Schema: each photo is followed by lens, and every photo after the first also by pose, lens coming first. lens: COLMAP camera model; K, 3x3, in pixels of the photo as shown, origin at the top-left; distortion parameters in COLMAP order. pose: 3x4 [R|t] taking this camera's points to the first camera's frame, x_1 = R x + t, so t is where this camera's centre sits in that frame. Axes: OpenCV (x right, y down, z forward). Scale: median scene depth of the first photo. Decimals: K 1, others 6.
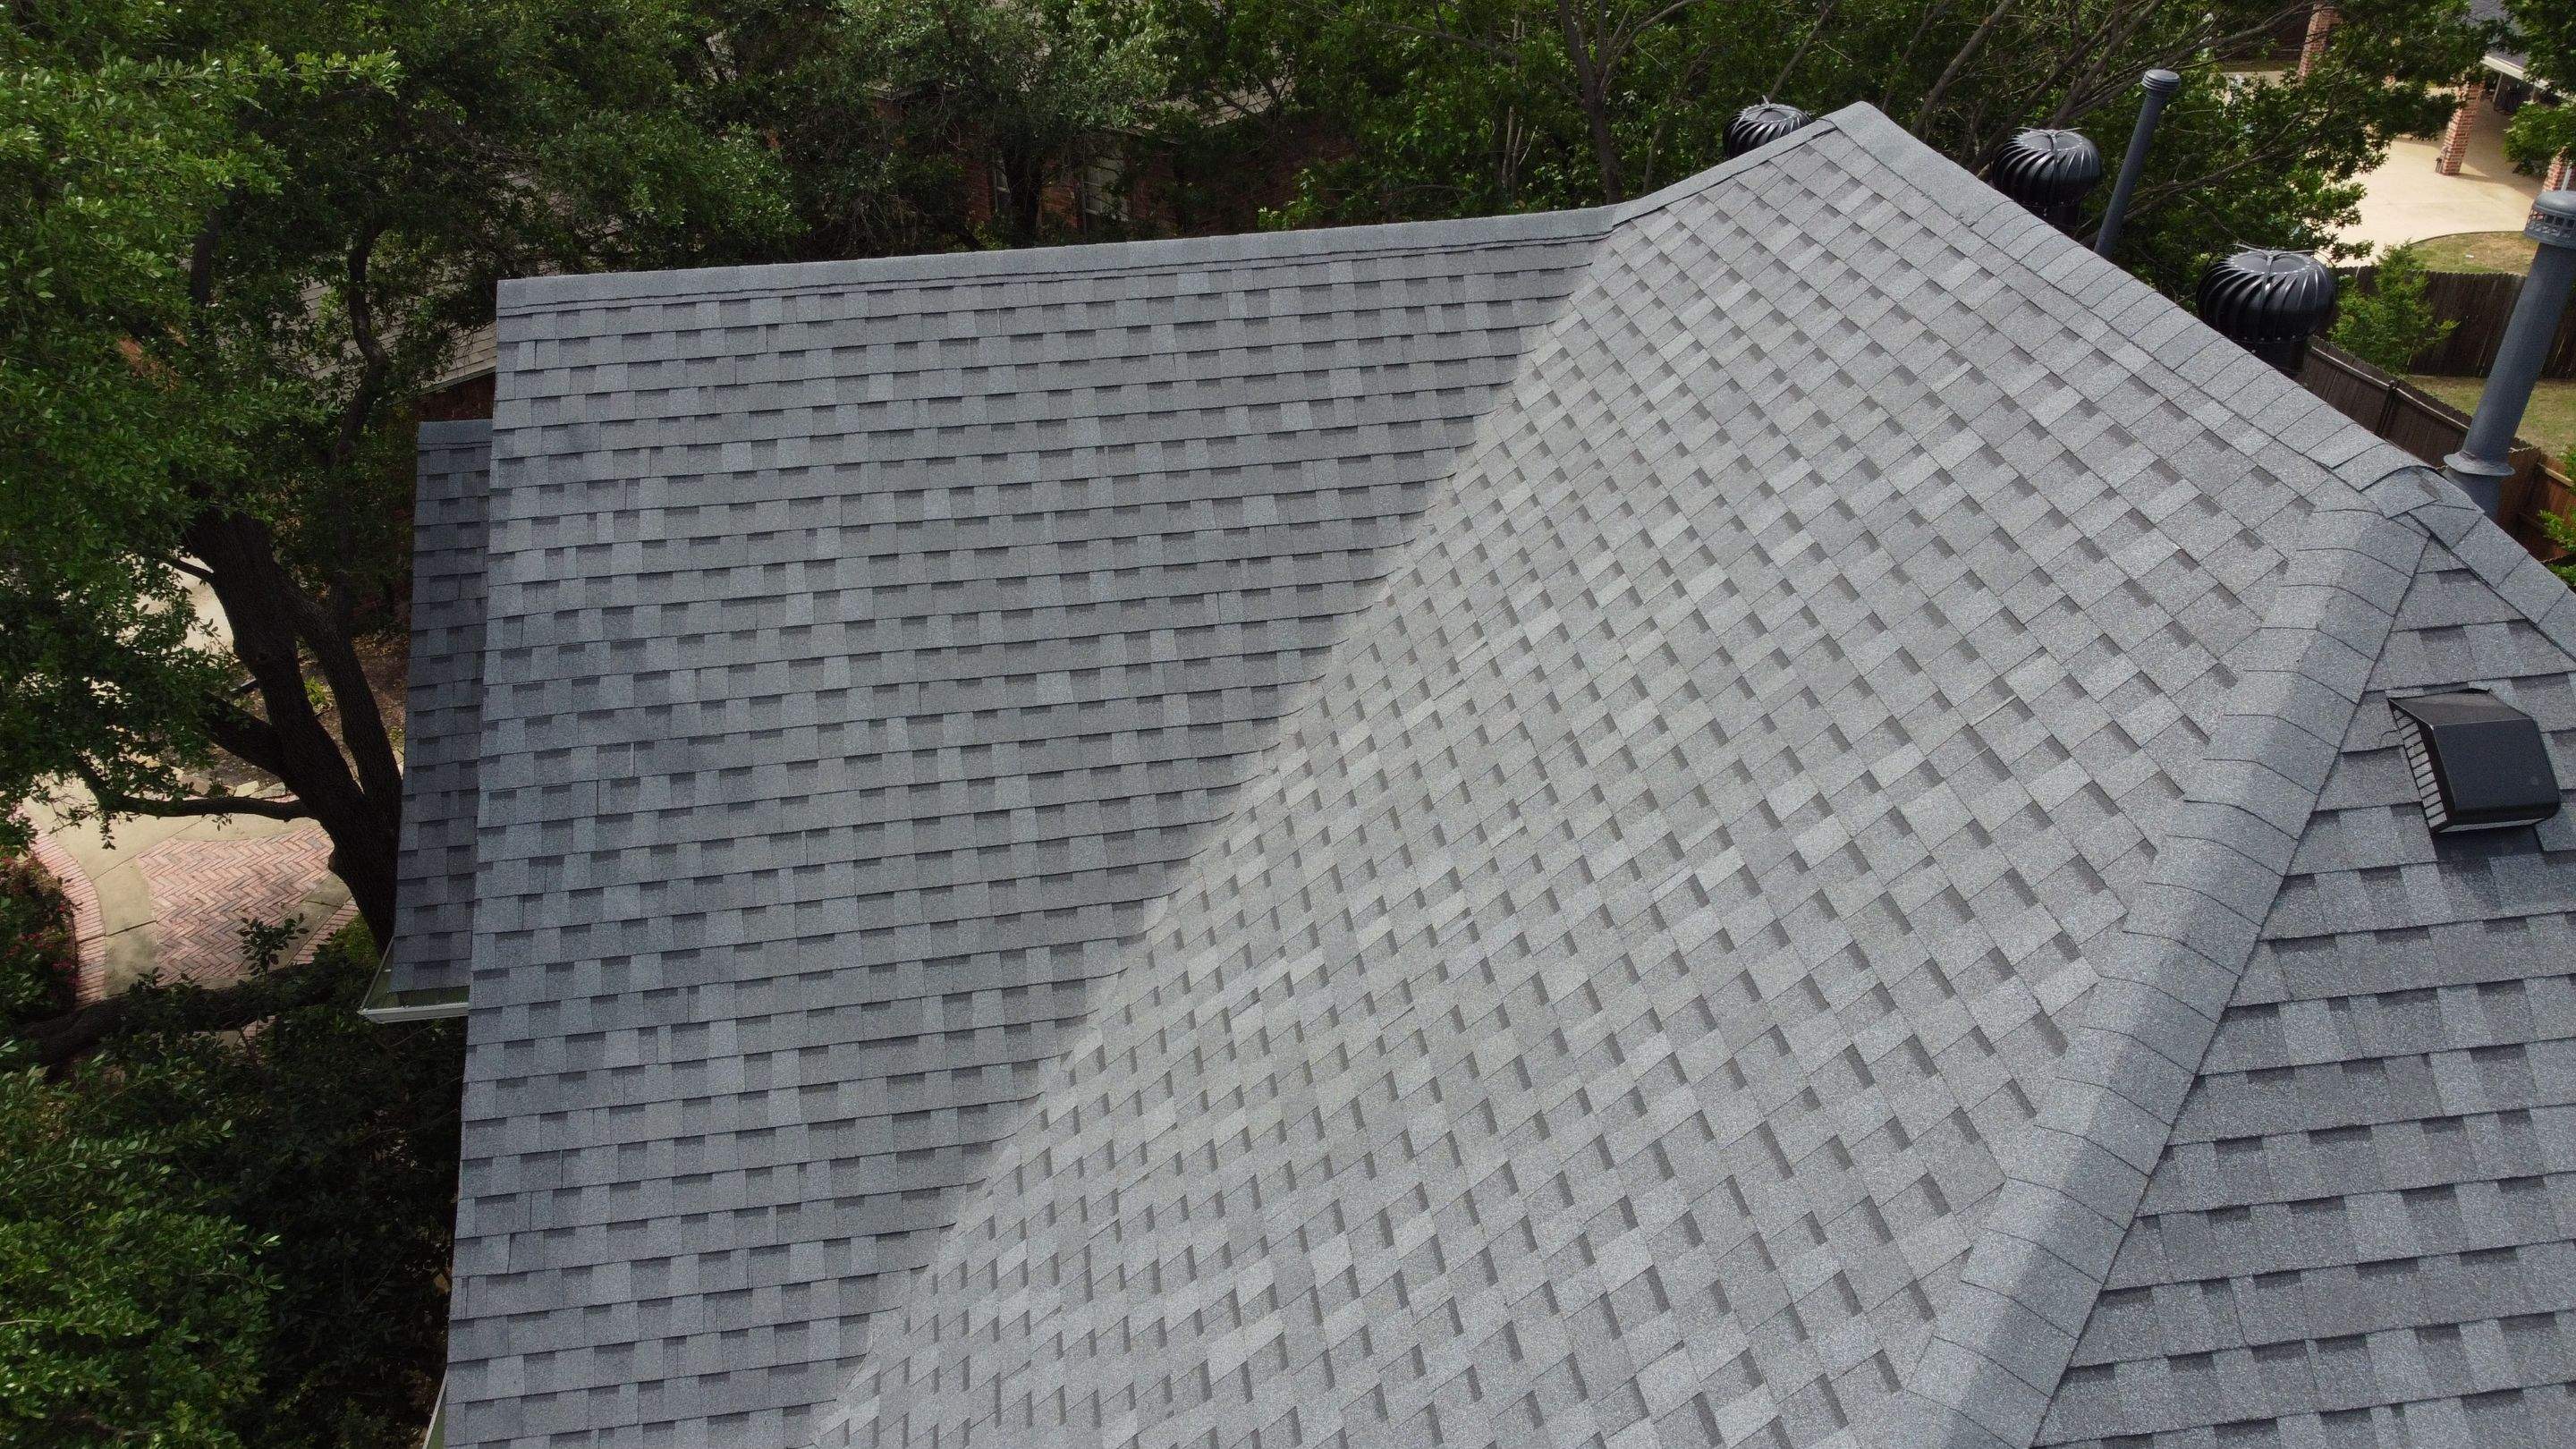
lens RADIAL K [[1951.1, 0, 1278.0], [0, 1951.1, 729.7], [0, 0, 1]] dist [-0.002466, -0.000524]
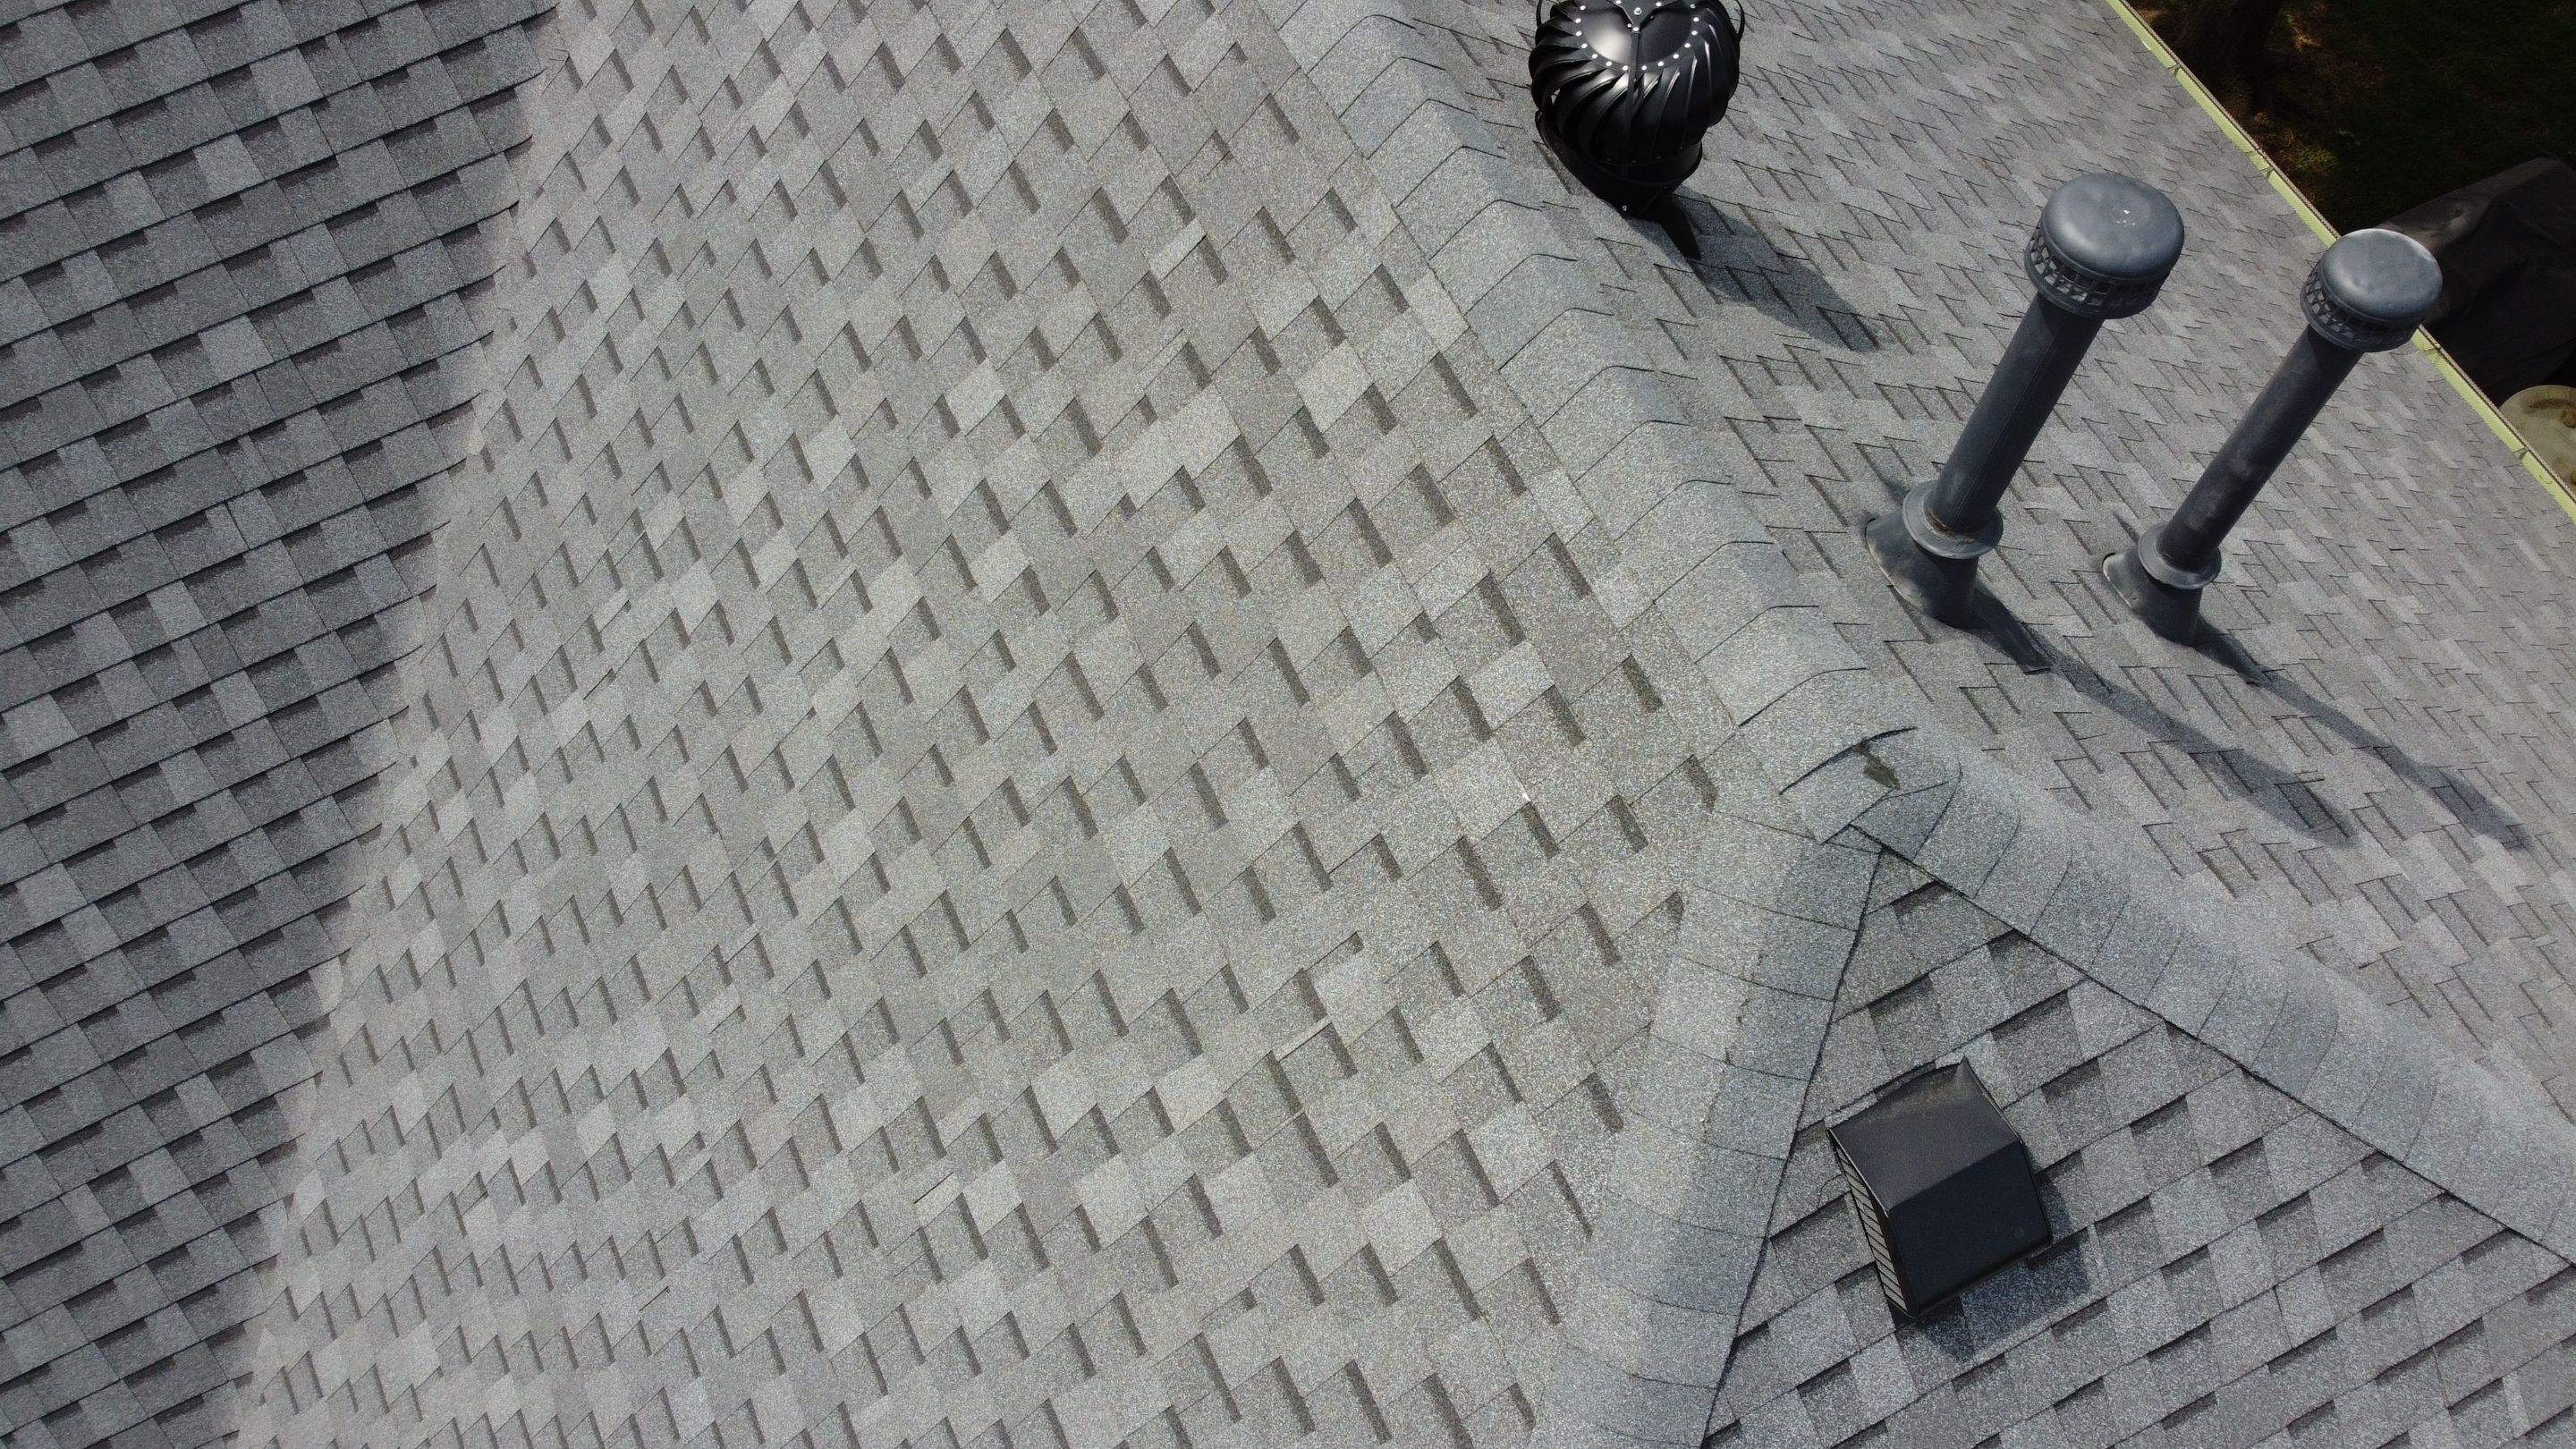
lens RADIAL K [[1951.1, 0, 1285.1], [0, 1951.1, 728.0], [0, 0, 1]] dist [-0.002466, -0.000524]
pose [[0.944181, -0.301899, 0.131832, 0.303787], [0.182341, 0.812231, 0.554105, -0.473879], [-0.274362, -0.499137, 0.821942, 0.498401]]
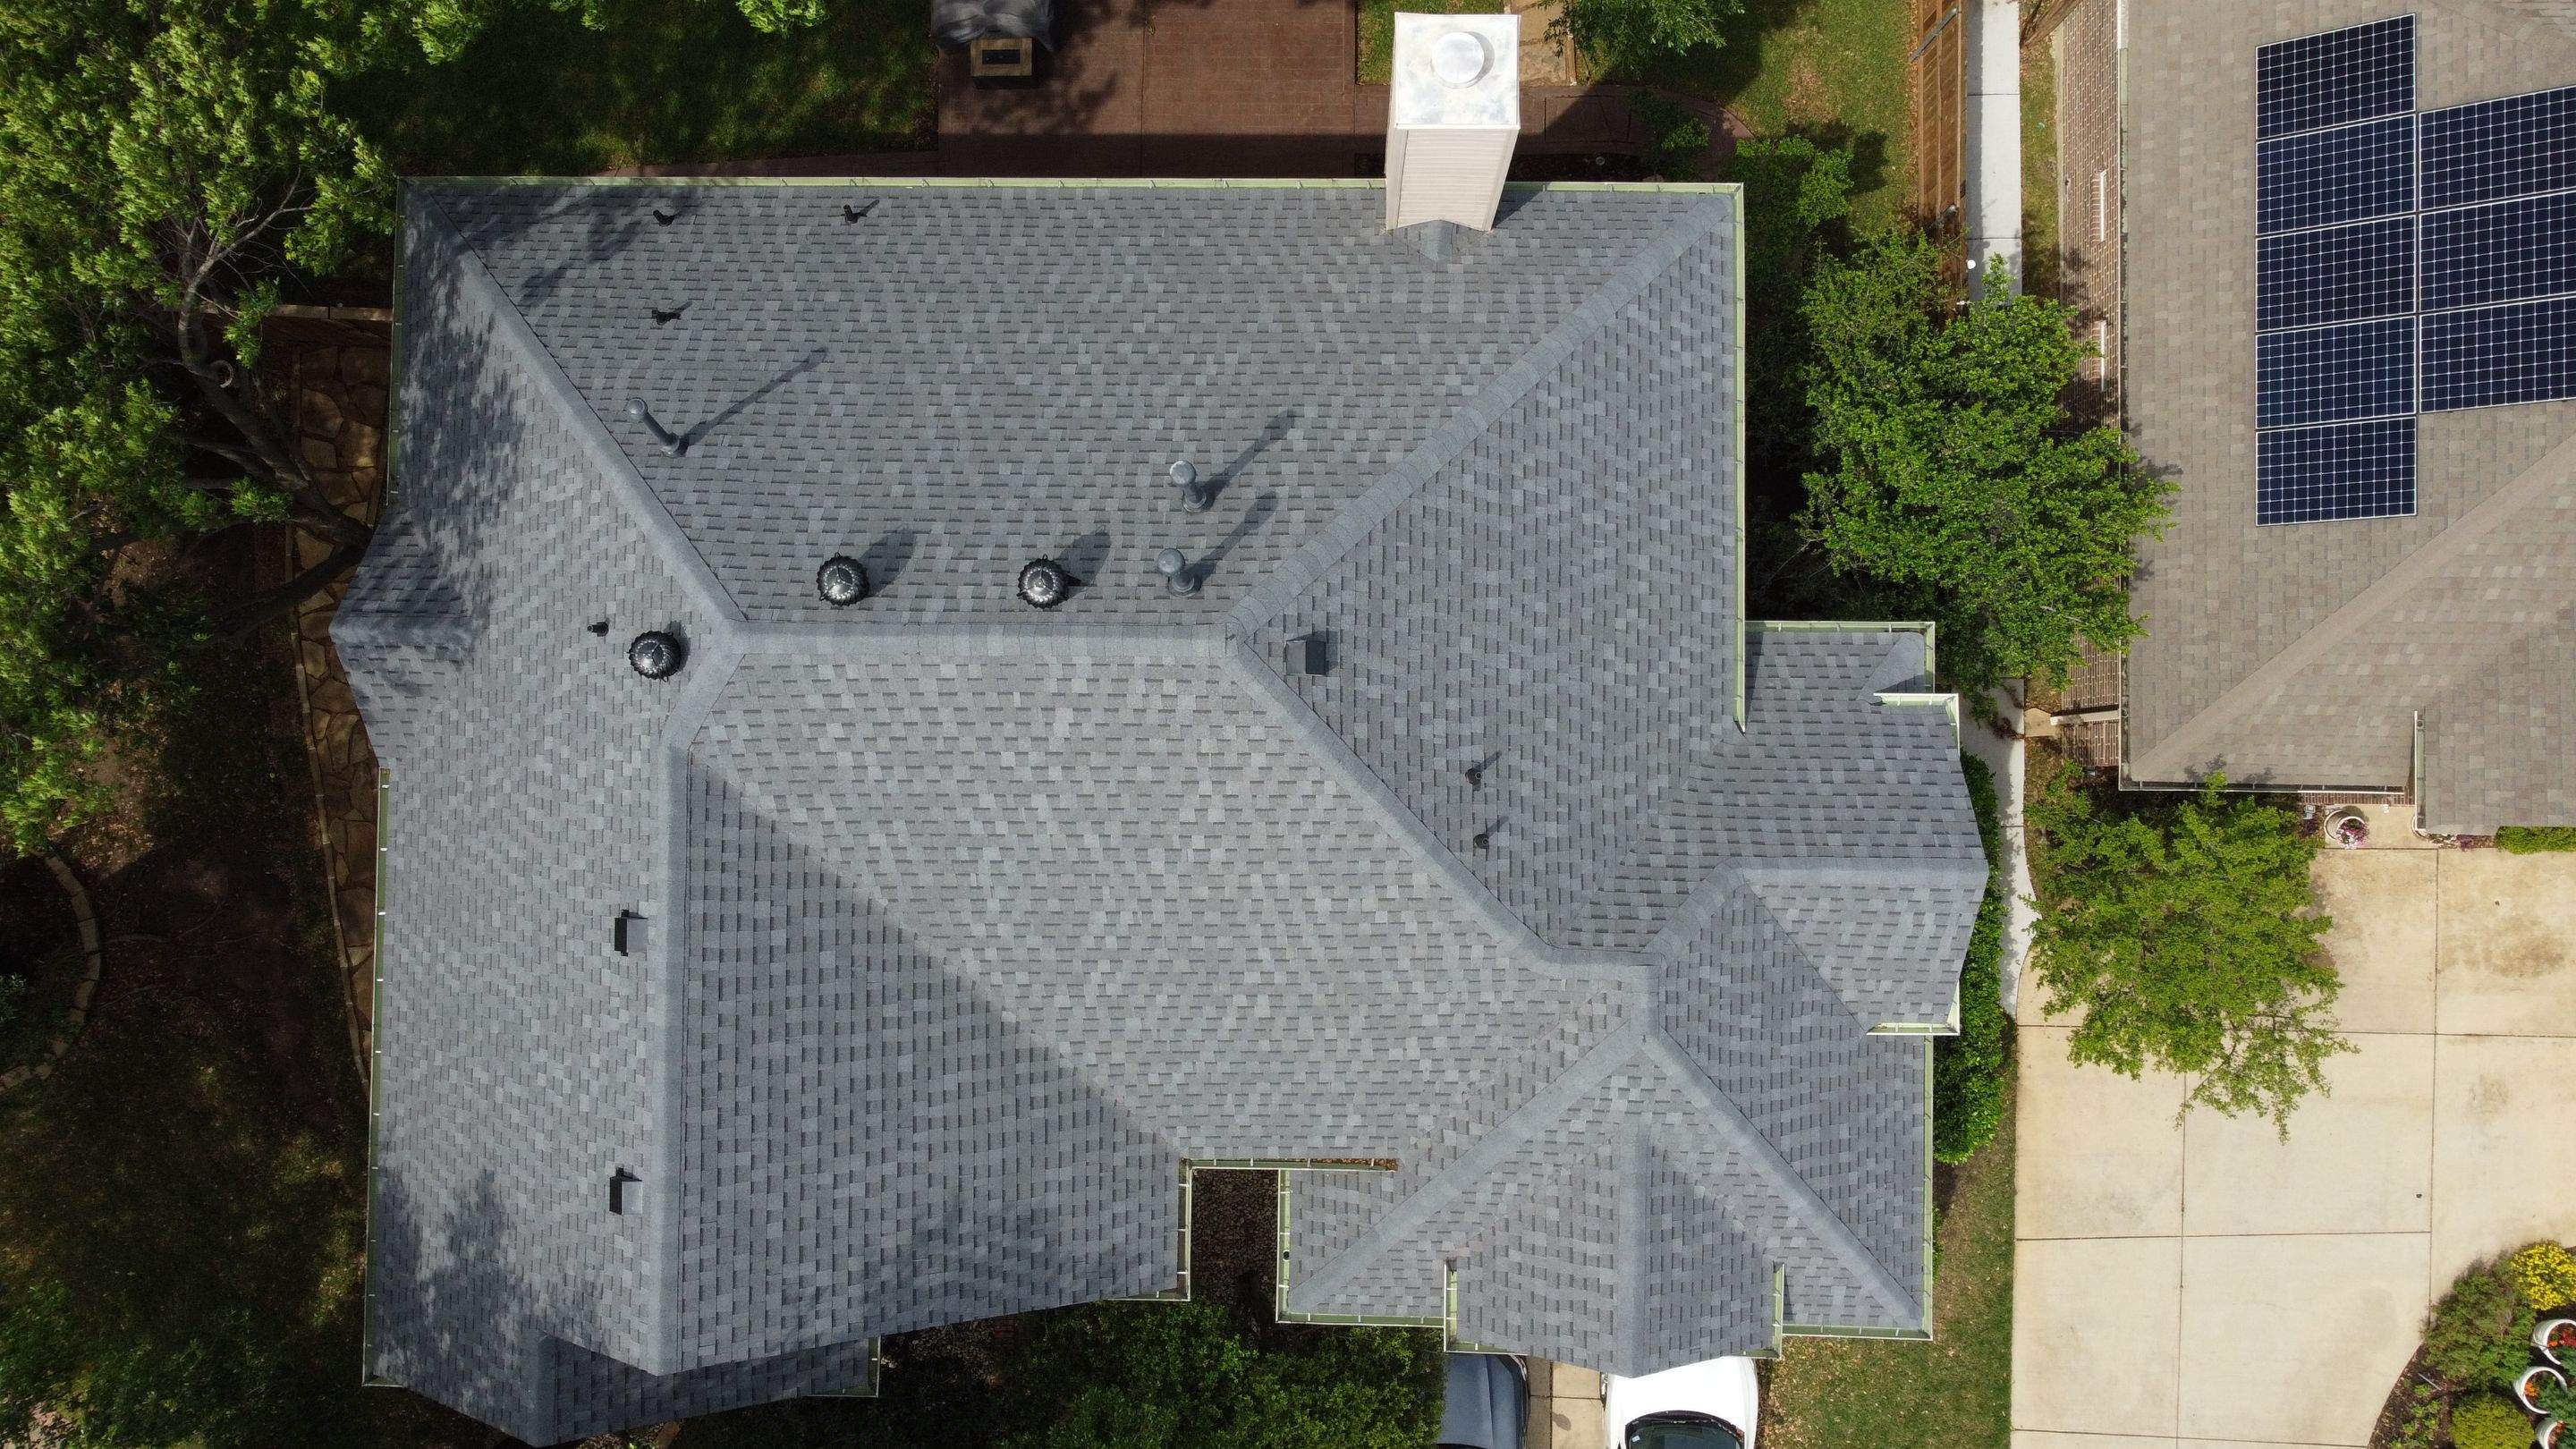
lens RADIAL K [[1951.1, 0, 1283.6], [0, 1951.1, 725.5], [0, 0, 1]] dist [-0.002466, -0.000524]
pose [[0.122594, -0.991235, 0.049237, 0.287295], [0.540408, 0.108284, 0.834406, -2.388358], [-0.832424, -0.075685, 0.548946, -0.687038]]
